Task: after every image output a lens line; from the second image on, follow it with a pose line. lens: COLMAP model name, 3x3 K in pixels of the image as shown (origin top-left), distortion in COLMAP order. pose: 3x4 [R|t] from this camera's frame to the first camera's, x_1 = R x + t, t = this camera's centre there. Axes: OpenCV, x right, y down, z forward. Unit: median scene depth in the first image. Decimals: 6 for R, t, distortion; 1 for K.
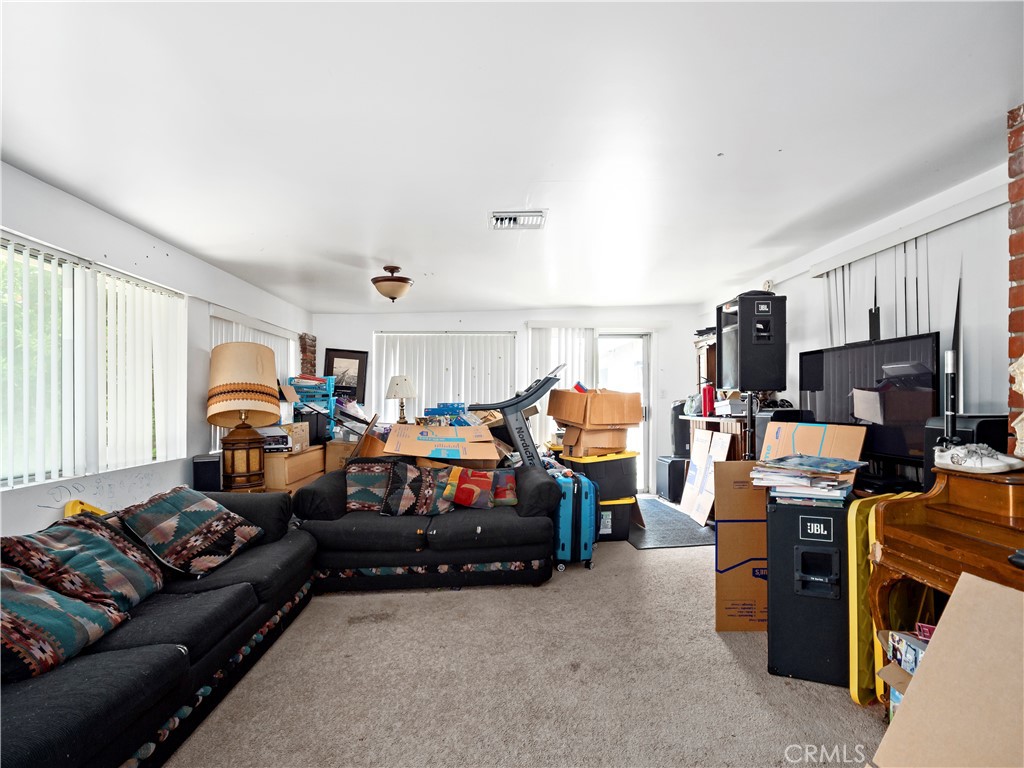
lens RADIAL K [[509.7, 0, 512.3], [0, 509.7, 400.8], [0, 0, 1]] dist [-0.006974, -0.003544]
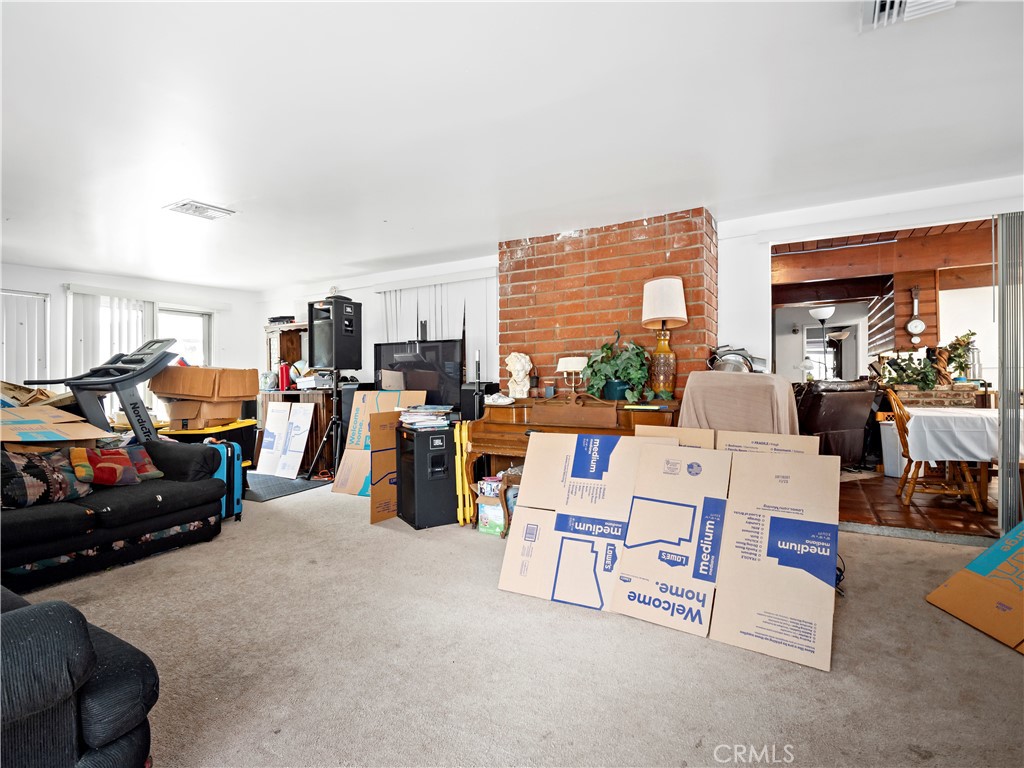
lens RADIAL K [[509.7, 0, 504.7], [0, 509.7, 380.8], [0, 0, 1]] dist [-0.006974, -0.003544]
pose [[0.552342, 0.000209, 0.833618, -0.442860], [0.003608, 0.999990, -0.002641, 0.017191], [-0.833610, 0.004467, 0.552336, -0.126540]]
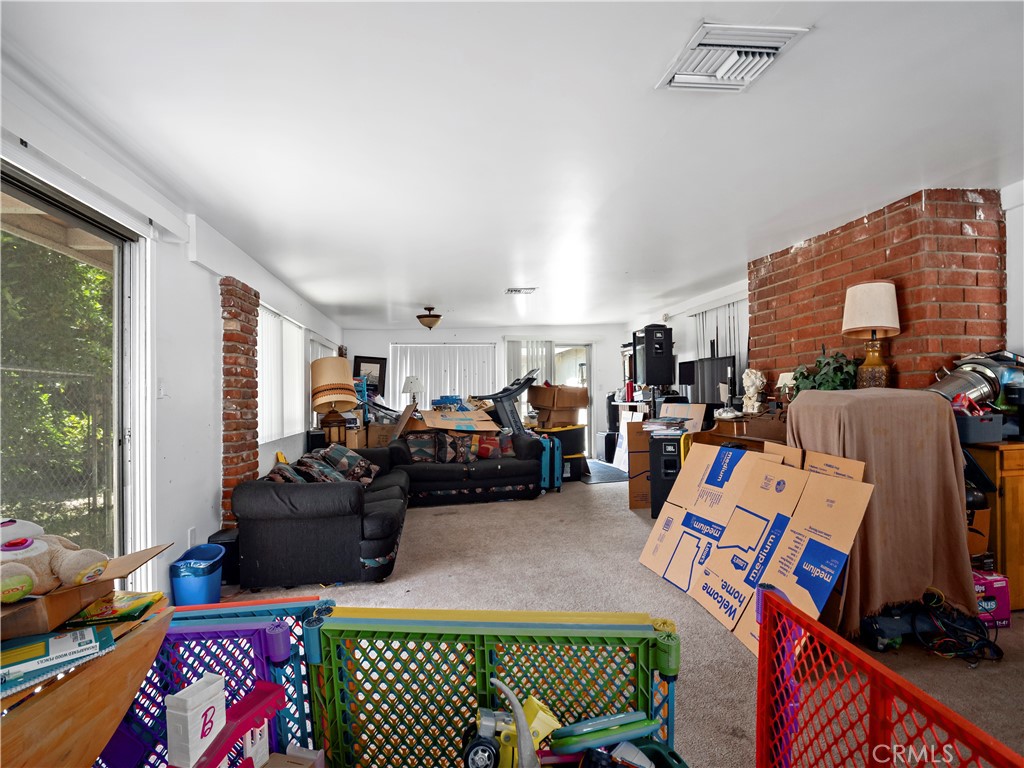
lens RADIAL K [[509.7, 0, 509.8], [0, 509.7, 386.8], [0, 0, 1]] dist [-0.006974, -0.003544]
pose [[0.993398, -0.010122, 0.114269, -0.186228], [0.011817, 0.999830, -0.014165, 0.003424], [-0.114106, 0.015422, 0.993349, -0.608589]]
